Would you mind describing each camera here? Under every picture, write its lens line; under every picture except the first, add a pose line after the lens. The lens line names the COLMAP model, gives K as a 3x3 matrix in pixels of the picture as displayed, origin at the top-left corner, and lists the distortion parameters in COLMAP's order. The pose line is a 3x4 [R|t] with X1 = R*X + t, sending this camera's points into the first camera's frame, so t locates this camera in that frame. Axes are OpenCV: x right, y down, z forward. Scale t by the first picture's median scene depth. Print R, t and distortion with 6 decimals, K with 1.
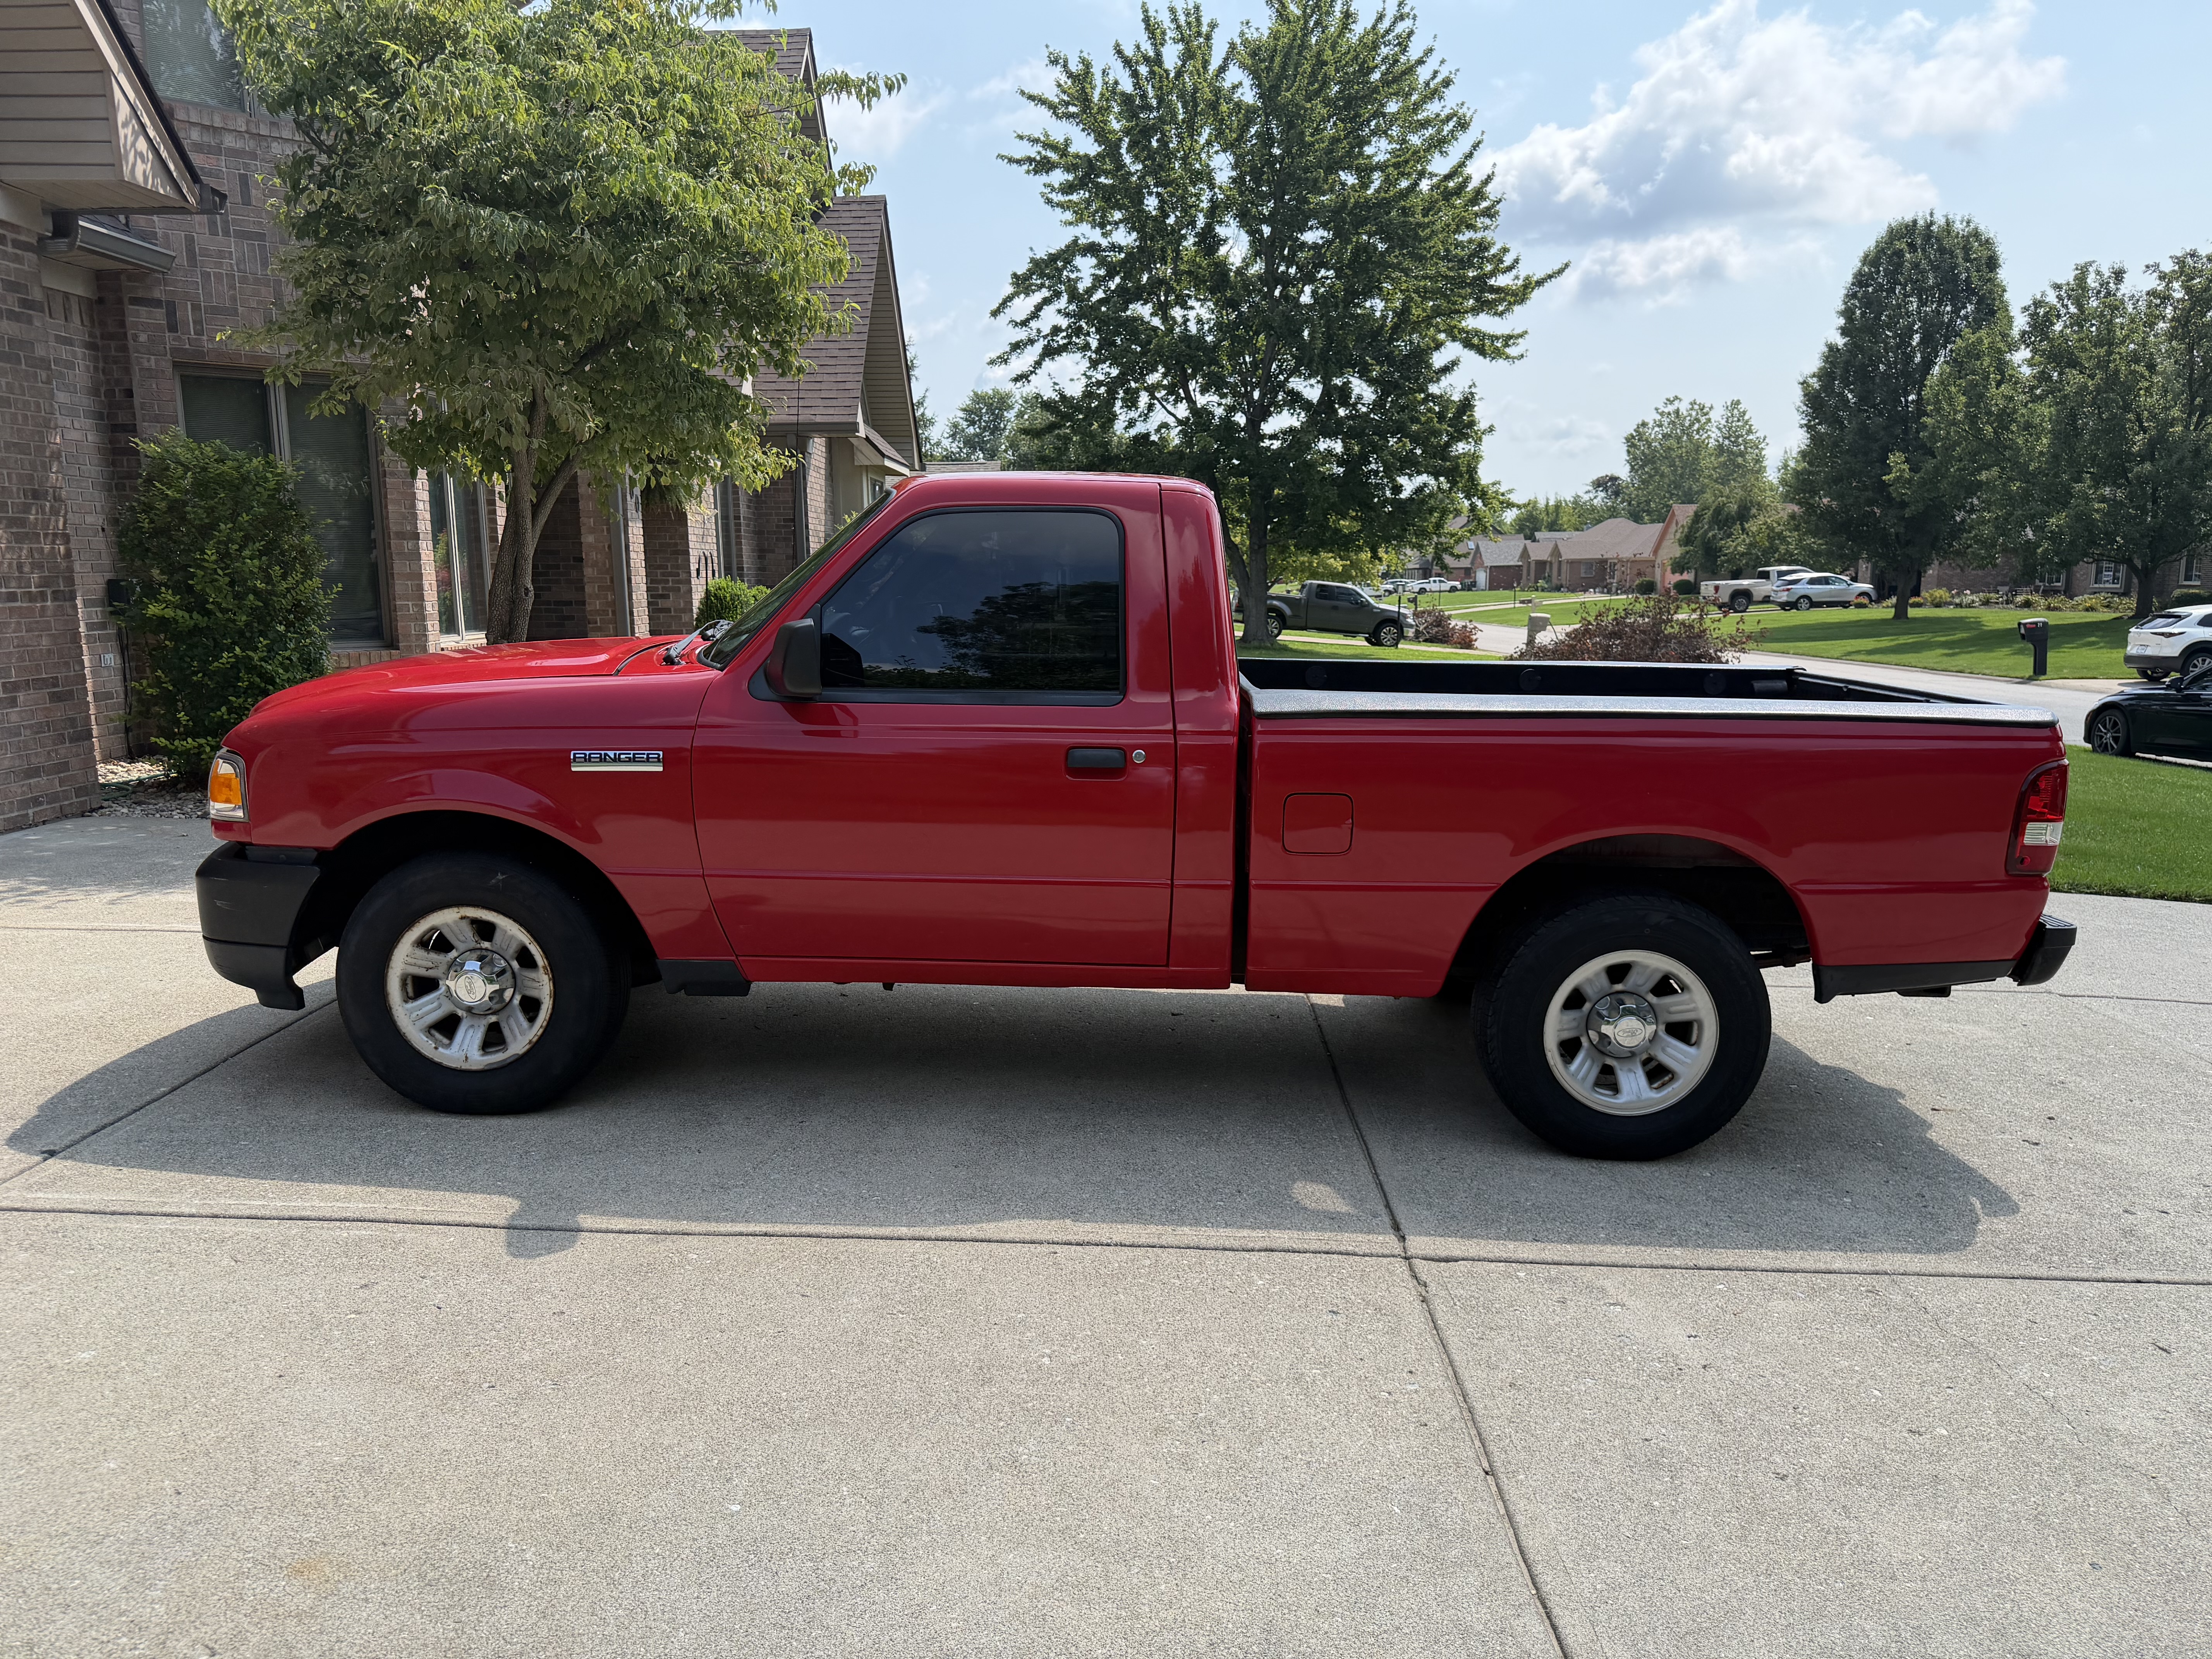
lens RADIAL K [[1536.3, 0, 1103.0], [0, 1536.3, 828.5], [0, 0, 1]] dist [-0.000104, -0.002811]
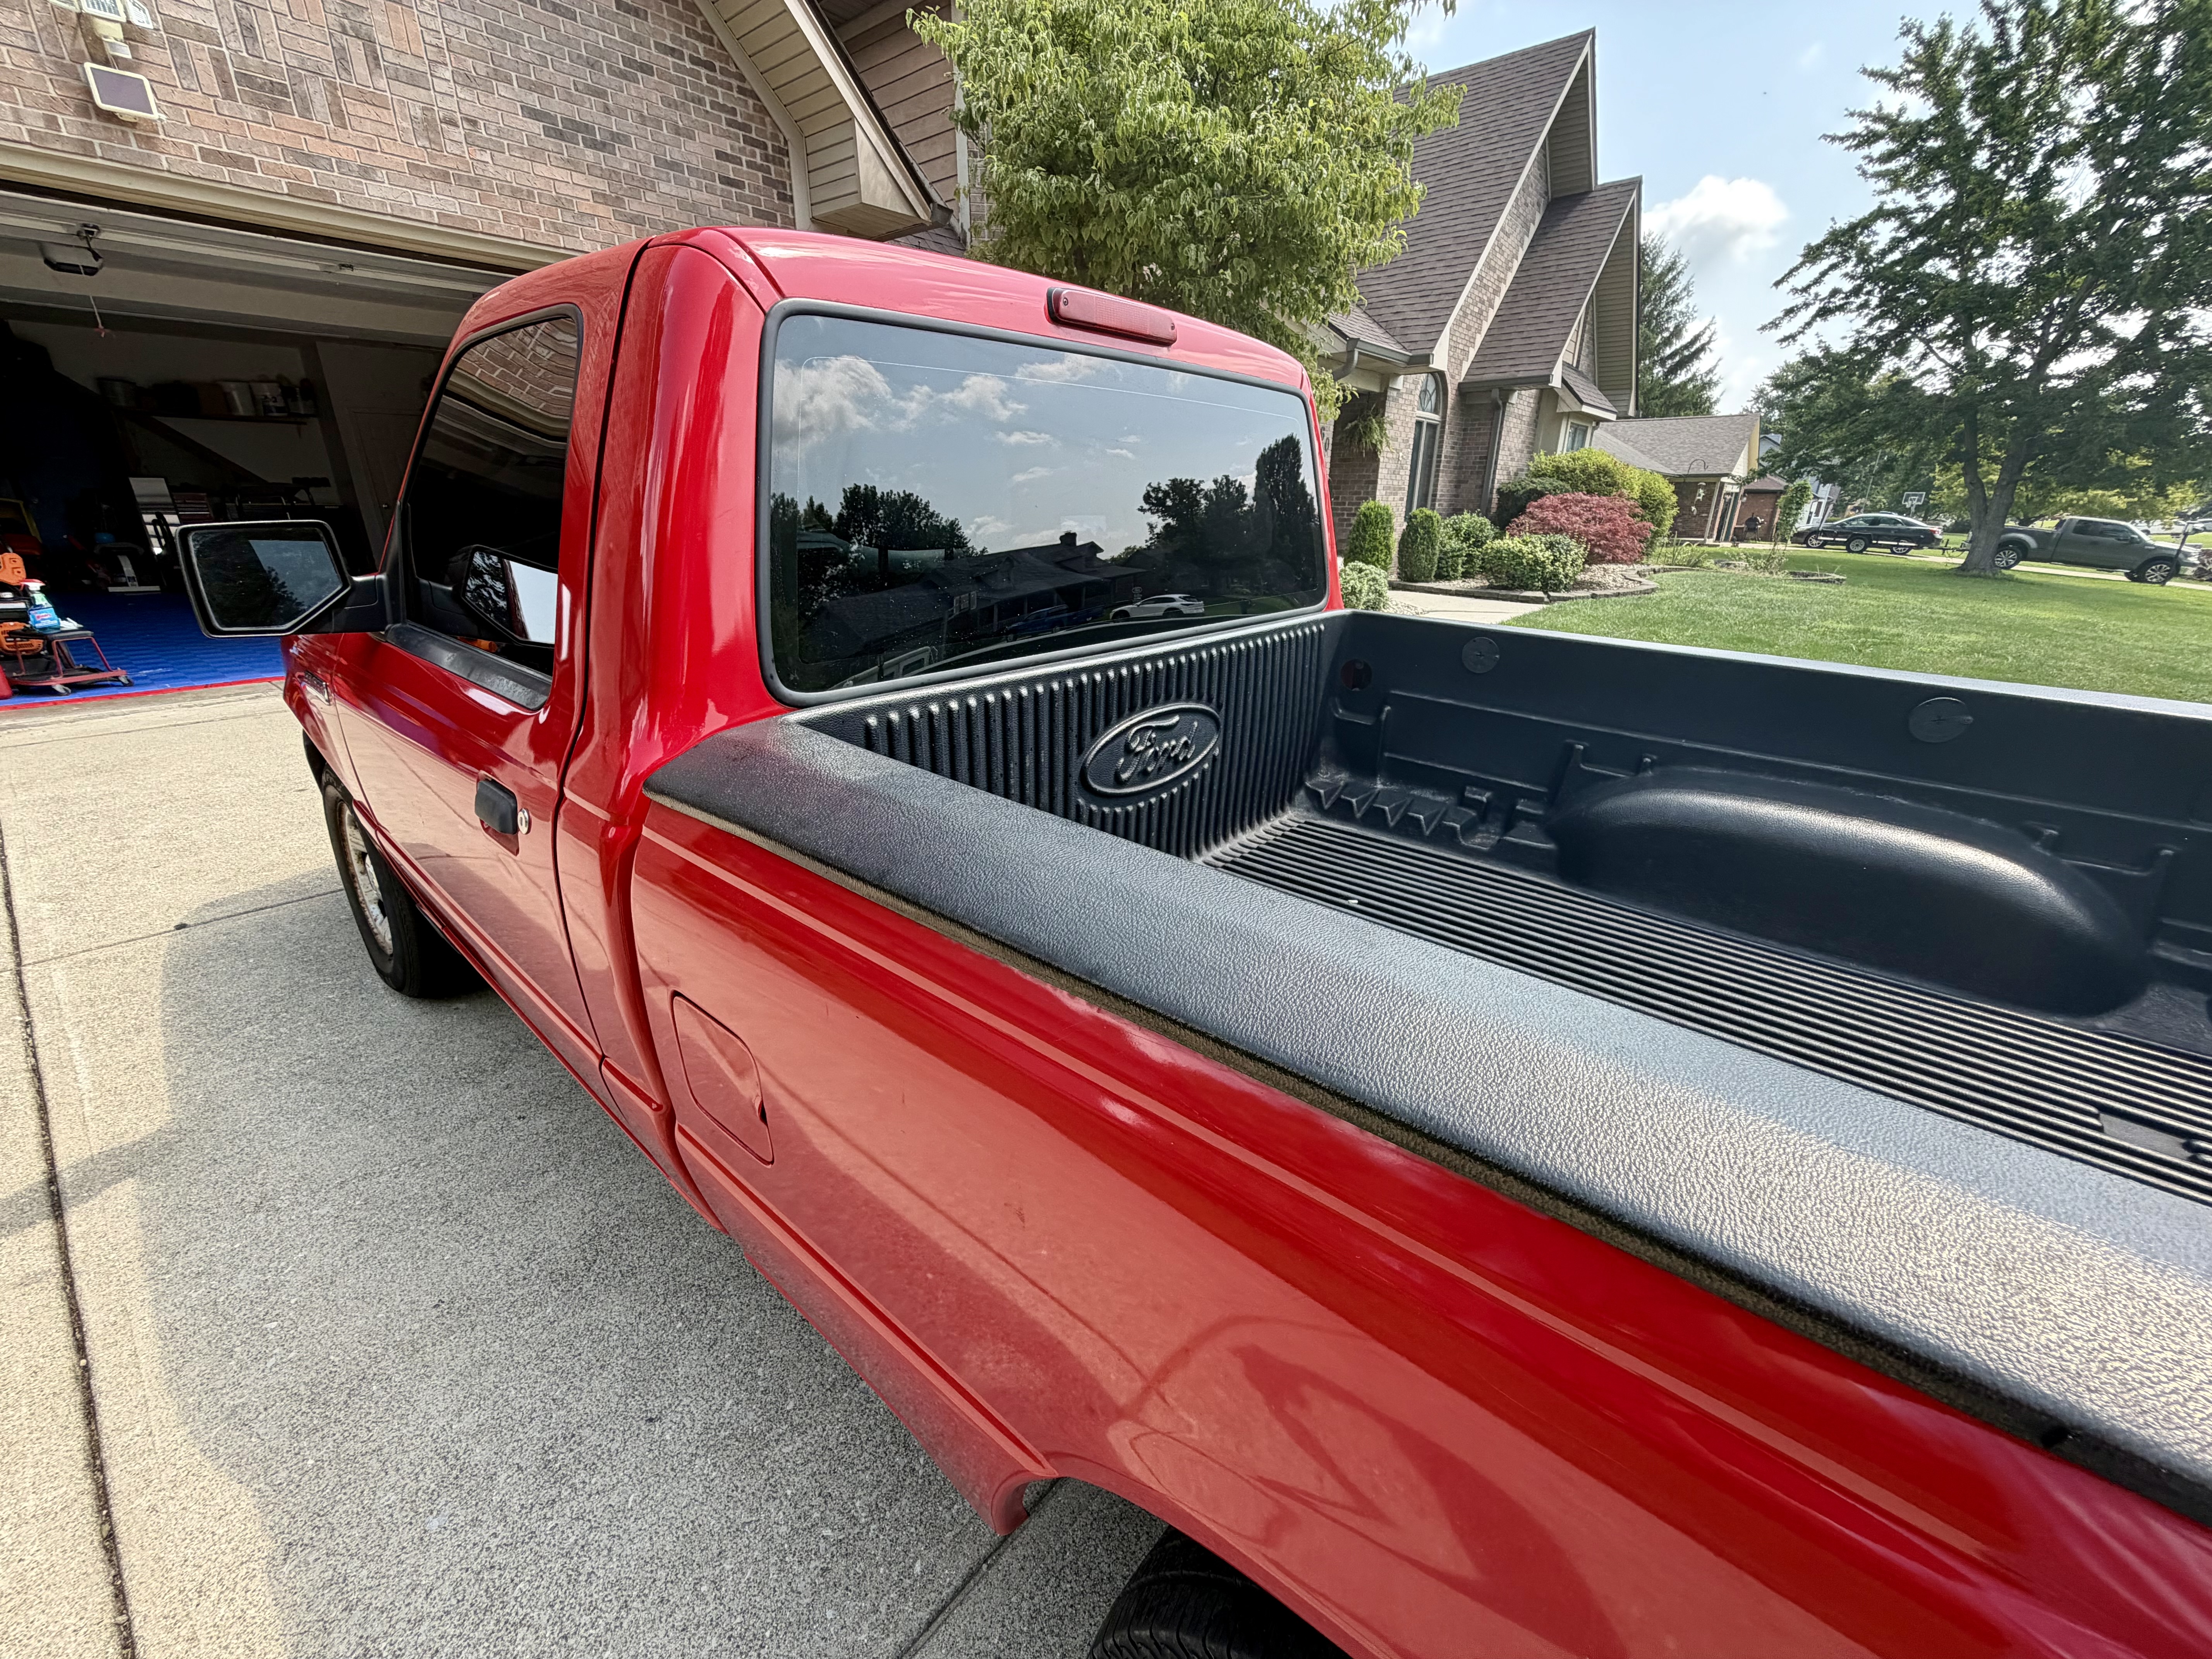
lens RADIAL K [[899.4, 0, 1108.5], [0, 899.4, 825.9], [0, 0, 1]] dist [-0.002257, 0.001512]
pose [[0.781931, 0.223383, -0.581966, 0.024776], [-0.115031, 0.969261, 0.217487, -0.008949], [0.612660, -0.103116, 0.783591, 0.059618]]
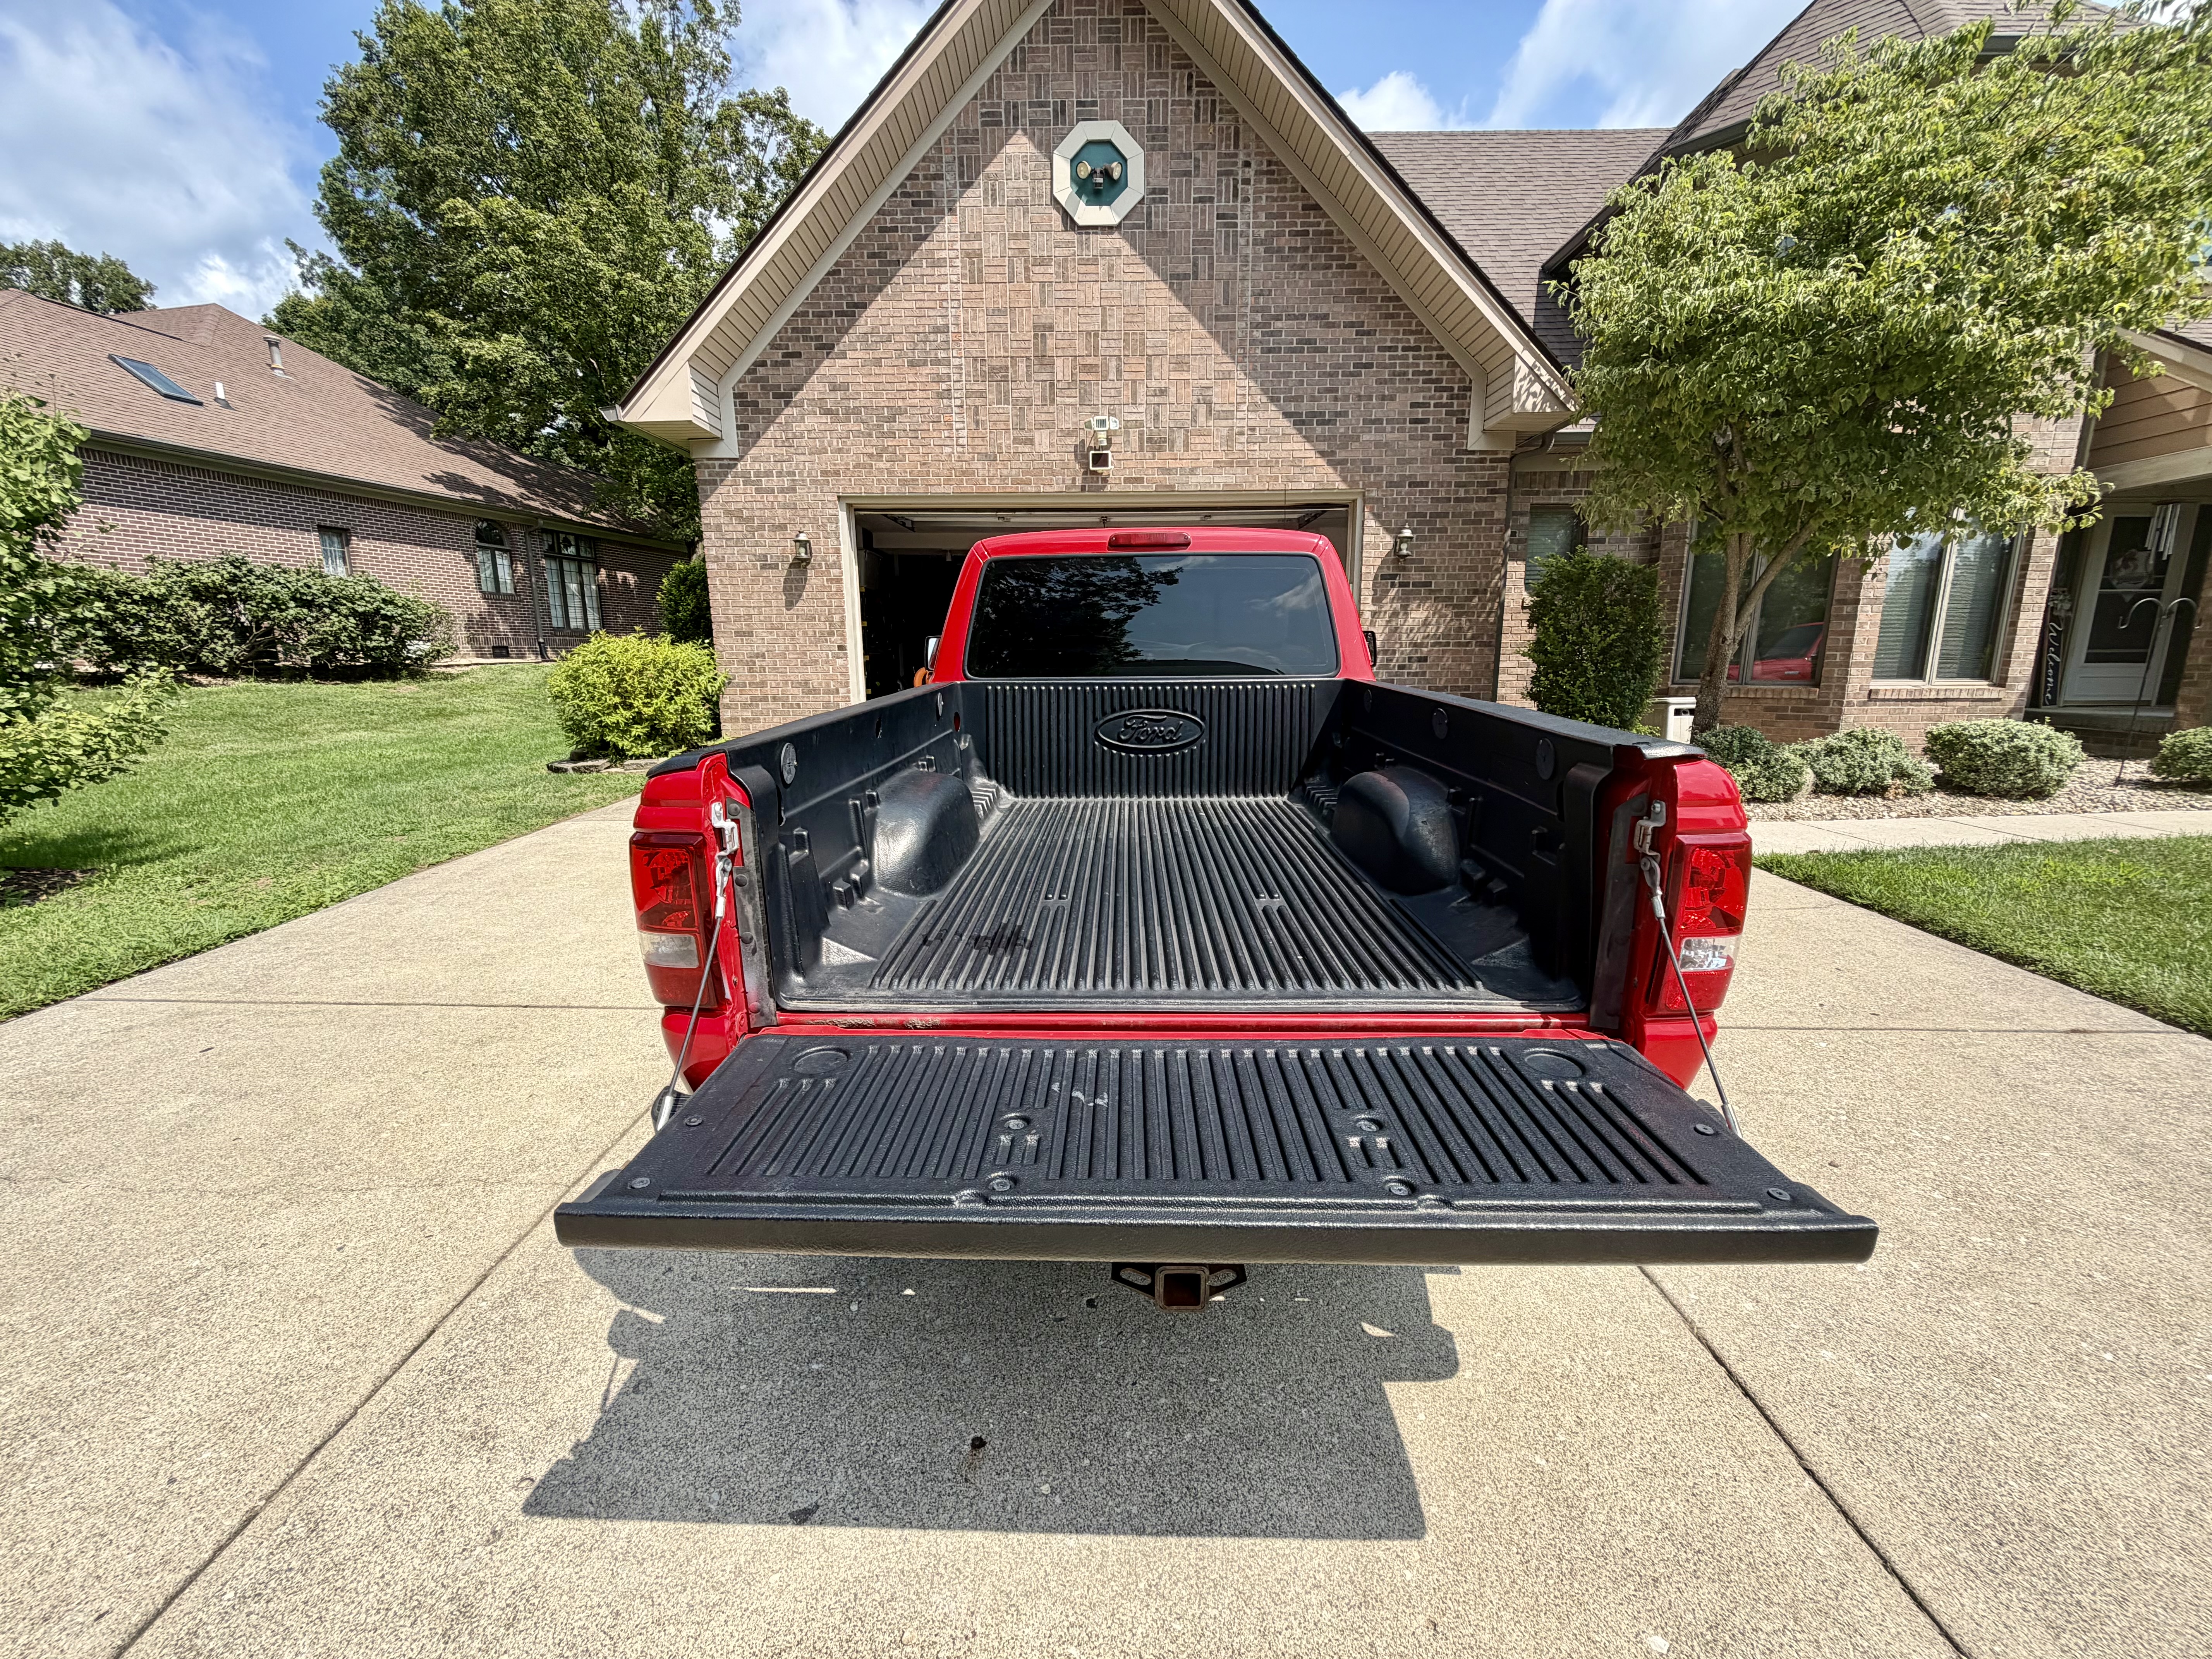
lens RADIAL K [[899.4, 0, 1101.2], [0, 899.4, 829.8], [0, 0, 1]] dist [-0.002257, 0.001512]
pose [[-0.004896, 0.192070, -0.981369, 0.073124], [-0.159997, 0.968587, 0.190367, -0.009775], [0.987105, 0.157948, 0.025989, 0.081714]]
